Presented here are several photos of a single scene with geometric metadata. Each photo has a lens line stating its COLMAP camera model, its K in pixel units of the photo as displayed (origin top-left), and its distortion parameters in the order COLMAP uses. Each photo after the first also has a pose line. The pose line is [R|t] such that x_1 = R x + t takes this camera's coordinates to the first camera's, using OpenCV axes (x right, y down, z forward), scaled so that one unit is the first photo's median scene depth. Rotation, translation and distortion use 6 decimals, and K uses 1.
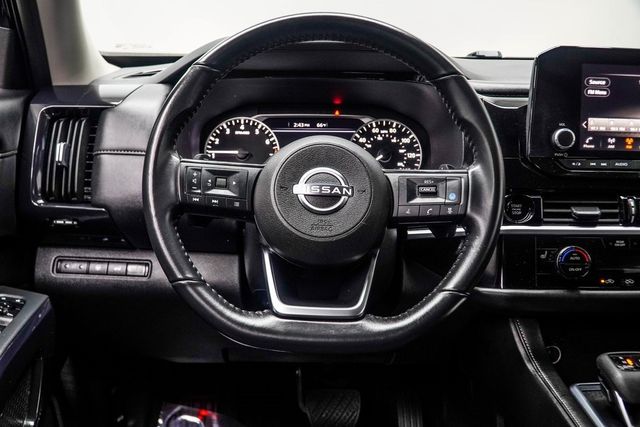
lens RADIAL K [[731.9, 0, 320.4], [0, 731.9, 215.4], [0, 0, 1]] dist [-0.016531, 0.000000]
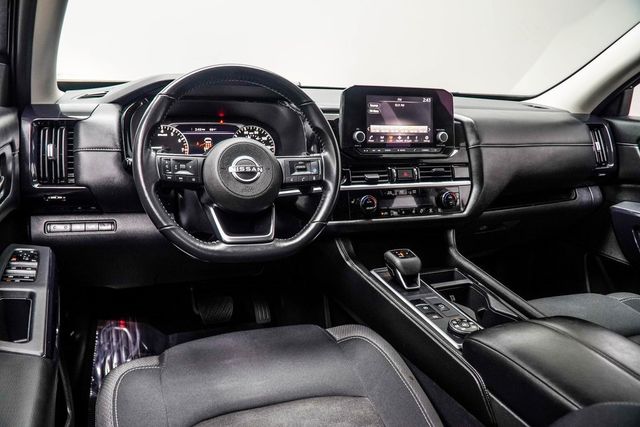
lens RADIAL K [[530.4, 0, 317.0], [0, 530.4, 211.5], [0, 0, 1]] dist [-0.018331, -0.002465]
pose [[0.931151, -0.062511, 0.359236, -0.246728], [0.046702, 0.997527, 0.052527, 0.005776], [-0.361631, -0.032134, 0.931768, -0.193085]]
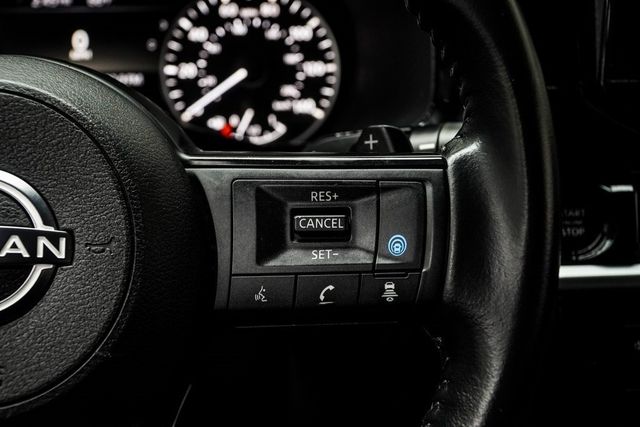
lens RADIAL K [[961.7, 0, 314.2], [0, 961.7, 212.4], [0, 0, 1]] dist [0.015115, 0.000000]
pose [[0.997718, -0.031867, 0.059528, 0.101327], [0.024354, 0.992117, 0.122924, -0.077828], [-0.062976, -0.121194, 0.990629, 0.497877]]
